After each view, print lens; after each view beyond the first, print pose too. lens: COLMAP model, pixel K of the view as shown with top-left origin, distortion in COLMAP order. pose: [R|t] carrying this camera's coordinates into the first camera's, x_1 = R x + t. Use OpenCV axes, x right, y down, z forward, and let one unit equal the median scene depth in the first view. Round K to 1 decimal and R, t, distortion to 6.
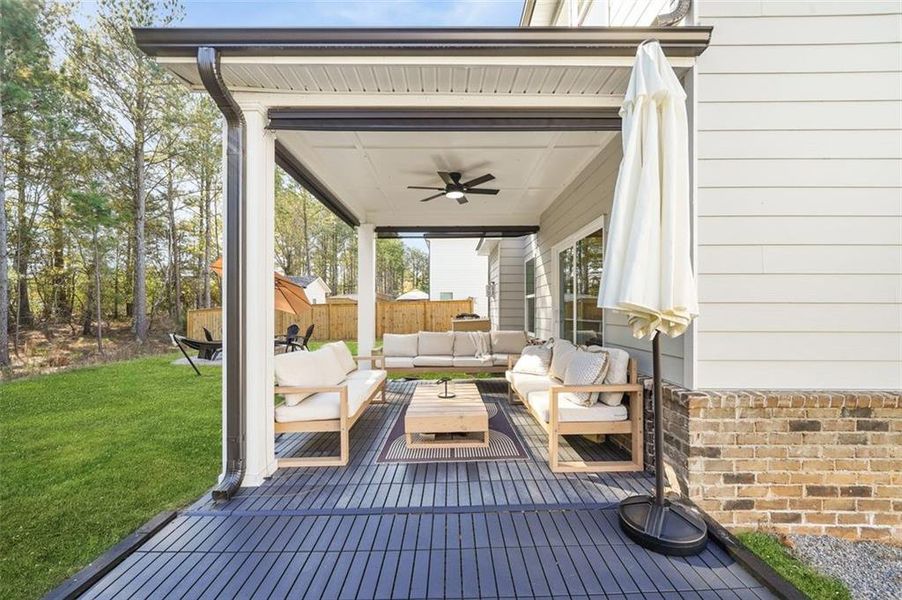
lens RADIAL K [[357.1, 0, 452.5], [0, 357.1, 297.4], [0, 0, 1]] dist [-0.001298, -0.000006]
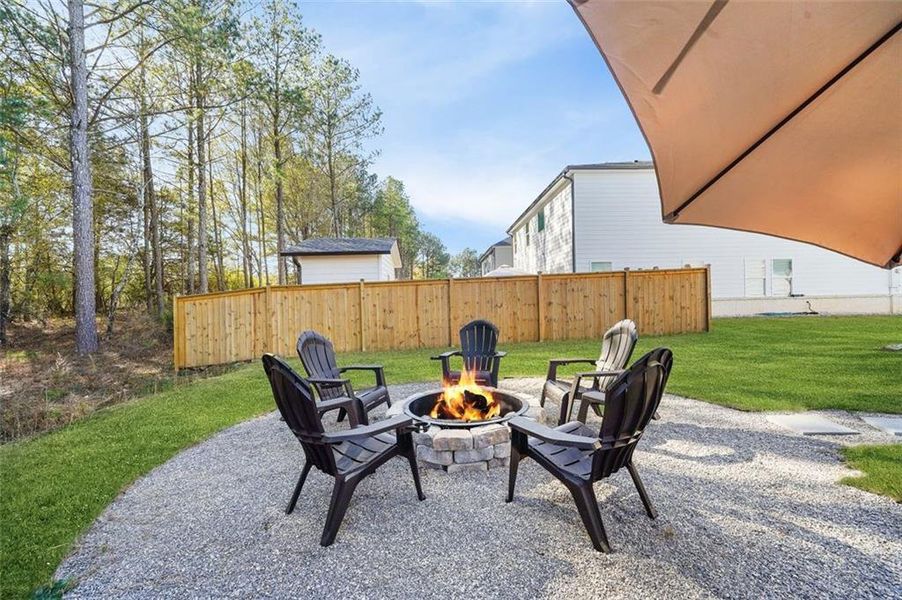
lens RADIAL K [[357.1, 0, 452.5], [0, 357.1, 297.4], [0, 0, 1]] dist [-0.001298, -0.000006]
pose [[0.999570, -0.016623, 0.024157, -0.188474], [0.016148, 0.999675, 0.019737, 0.019382], [-0.024477, -0.019339, 0.999513, 0.254198]]
